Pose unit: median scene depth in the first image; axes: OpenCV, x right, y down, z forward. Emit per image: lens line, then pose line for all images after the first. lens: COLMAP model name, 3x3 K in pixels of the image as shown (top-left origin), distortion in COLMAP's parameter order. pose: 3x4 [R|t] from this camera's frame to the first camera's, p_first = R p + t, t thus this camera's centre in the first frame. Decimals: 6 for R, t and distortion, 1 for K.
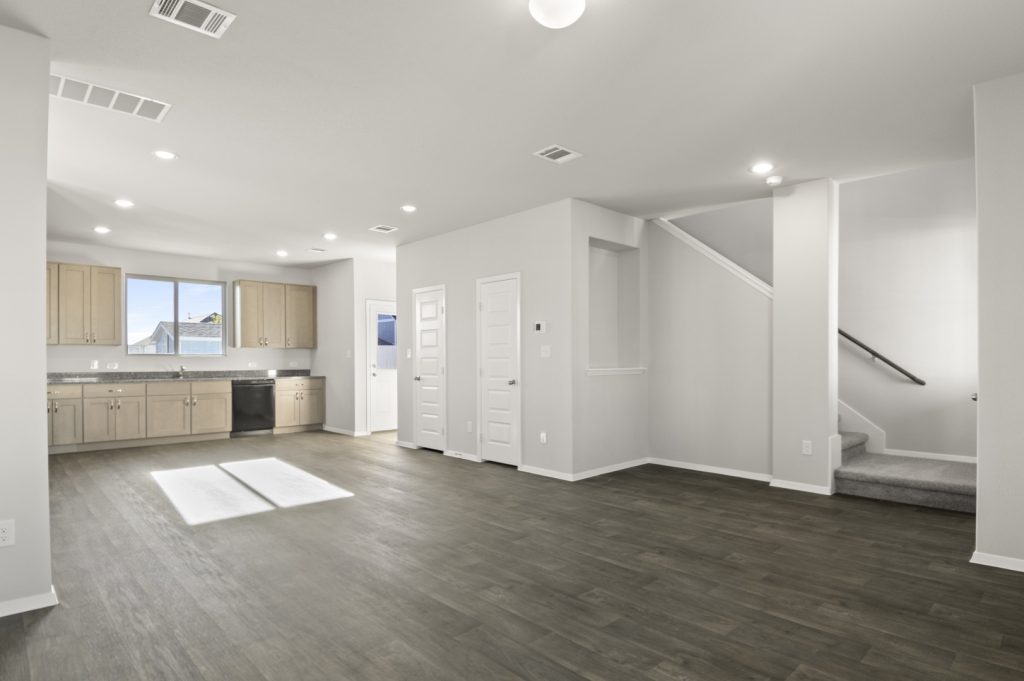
lens RADIAL K [[567.4, 0, 515.3], [0, 567.4, 362.9], [0, 0, 1]] dist [0.000651, -0.000766]
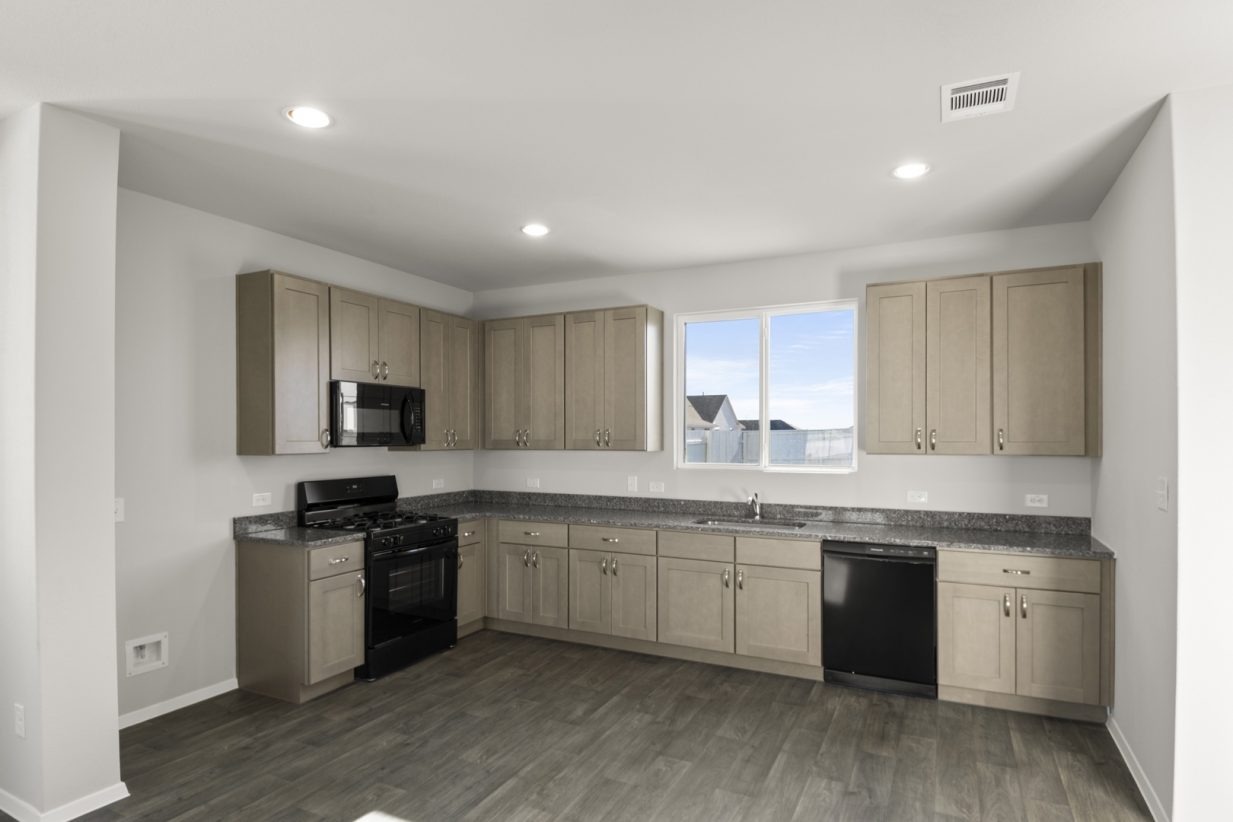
lens RADIAL K [[683.2, 0, 620.5], [0, 683.2, 438.0], [0, 0, 1]] dist [0.000651, -0.000766]
pose [[0.359508, 0.002318, -0.933139, -0.109871], [-0.007645, 0.999971, -0.000461, -0.041891], [0.933111, 0.007300, 0.359516, 0.740040]]
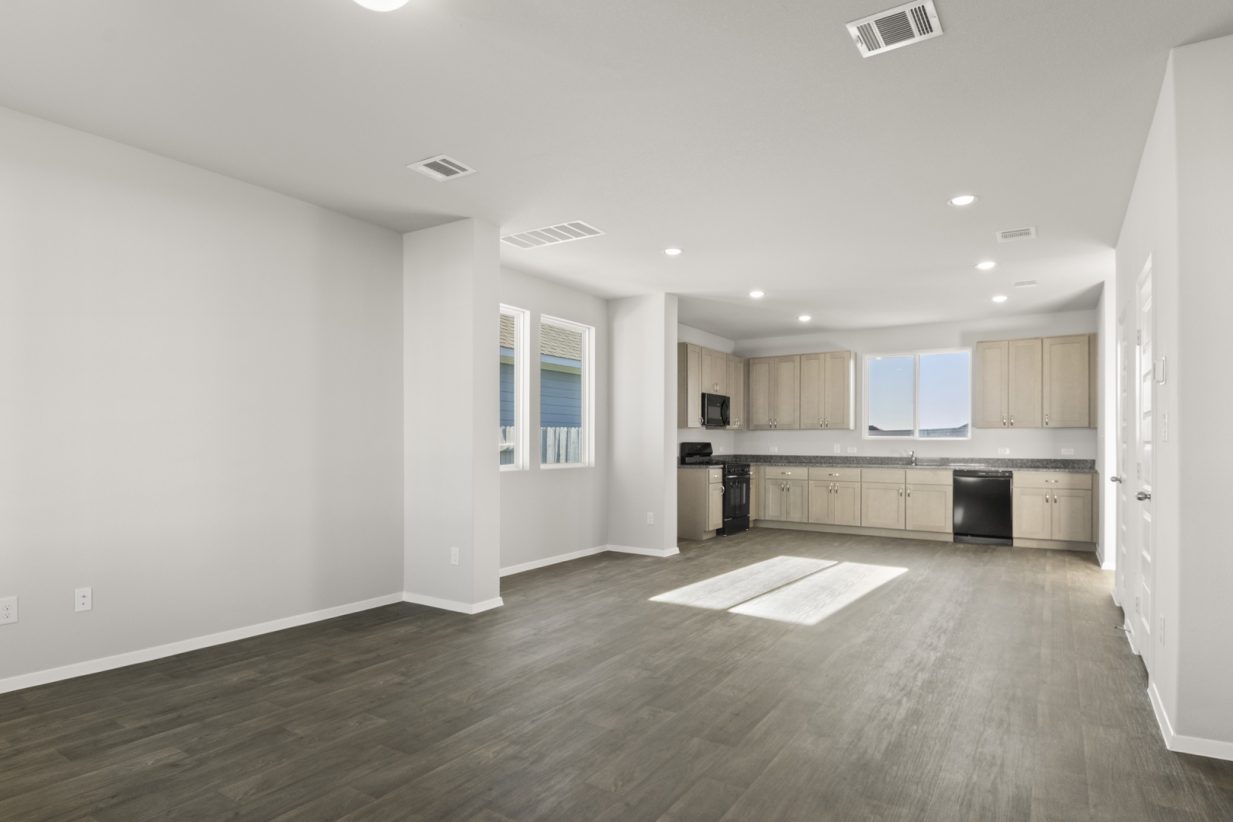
lens RADIAL K [[656.9, 0, 625.7], [0, 656.9, 447.4], [0, 0, 1]] dist [-0.004222, -0.001323]
pose [[0.234214, 0.009465, -0.972139, 0.315142], [-0.010471, 0.999919, 0.007213, -0.003240], [0.972129, 0.008490, 0.234294, 0.351649]]
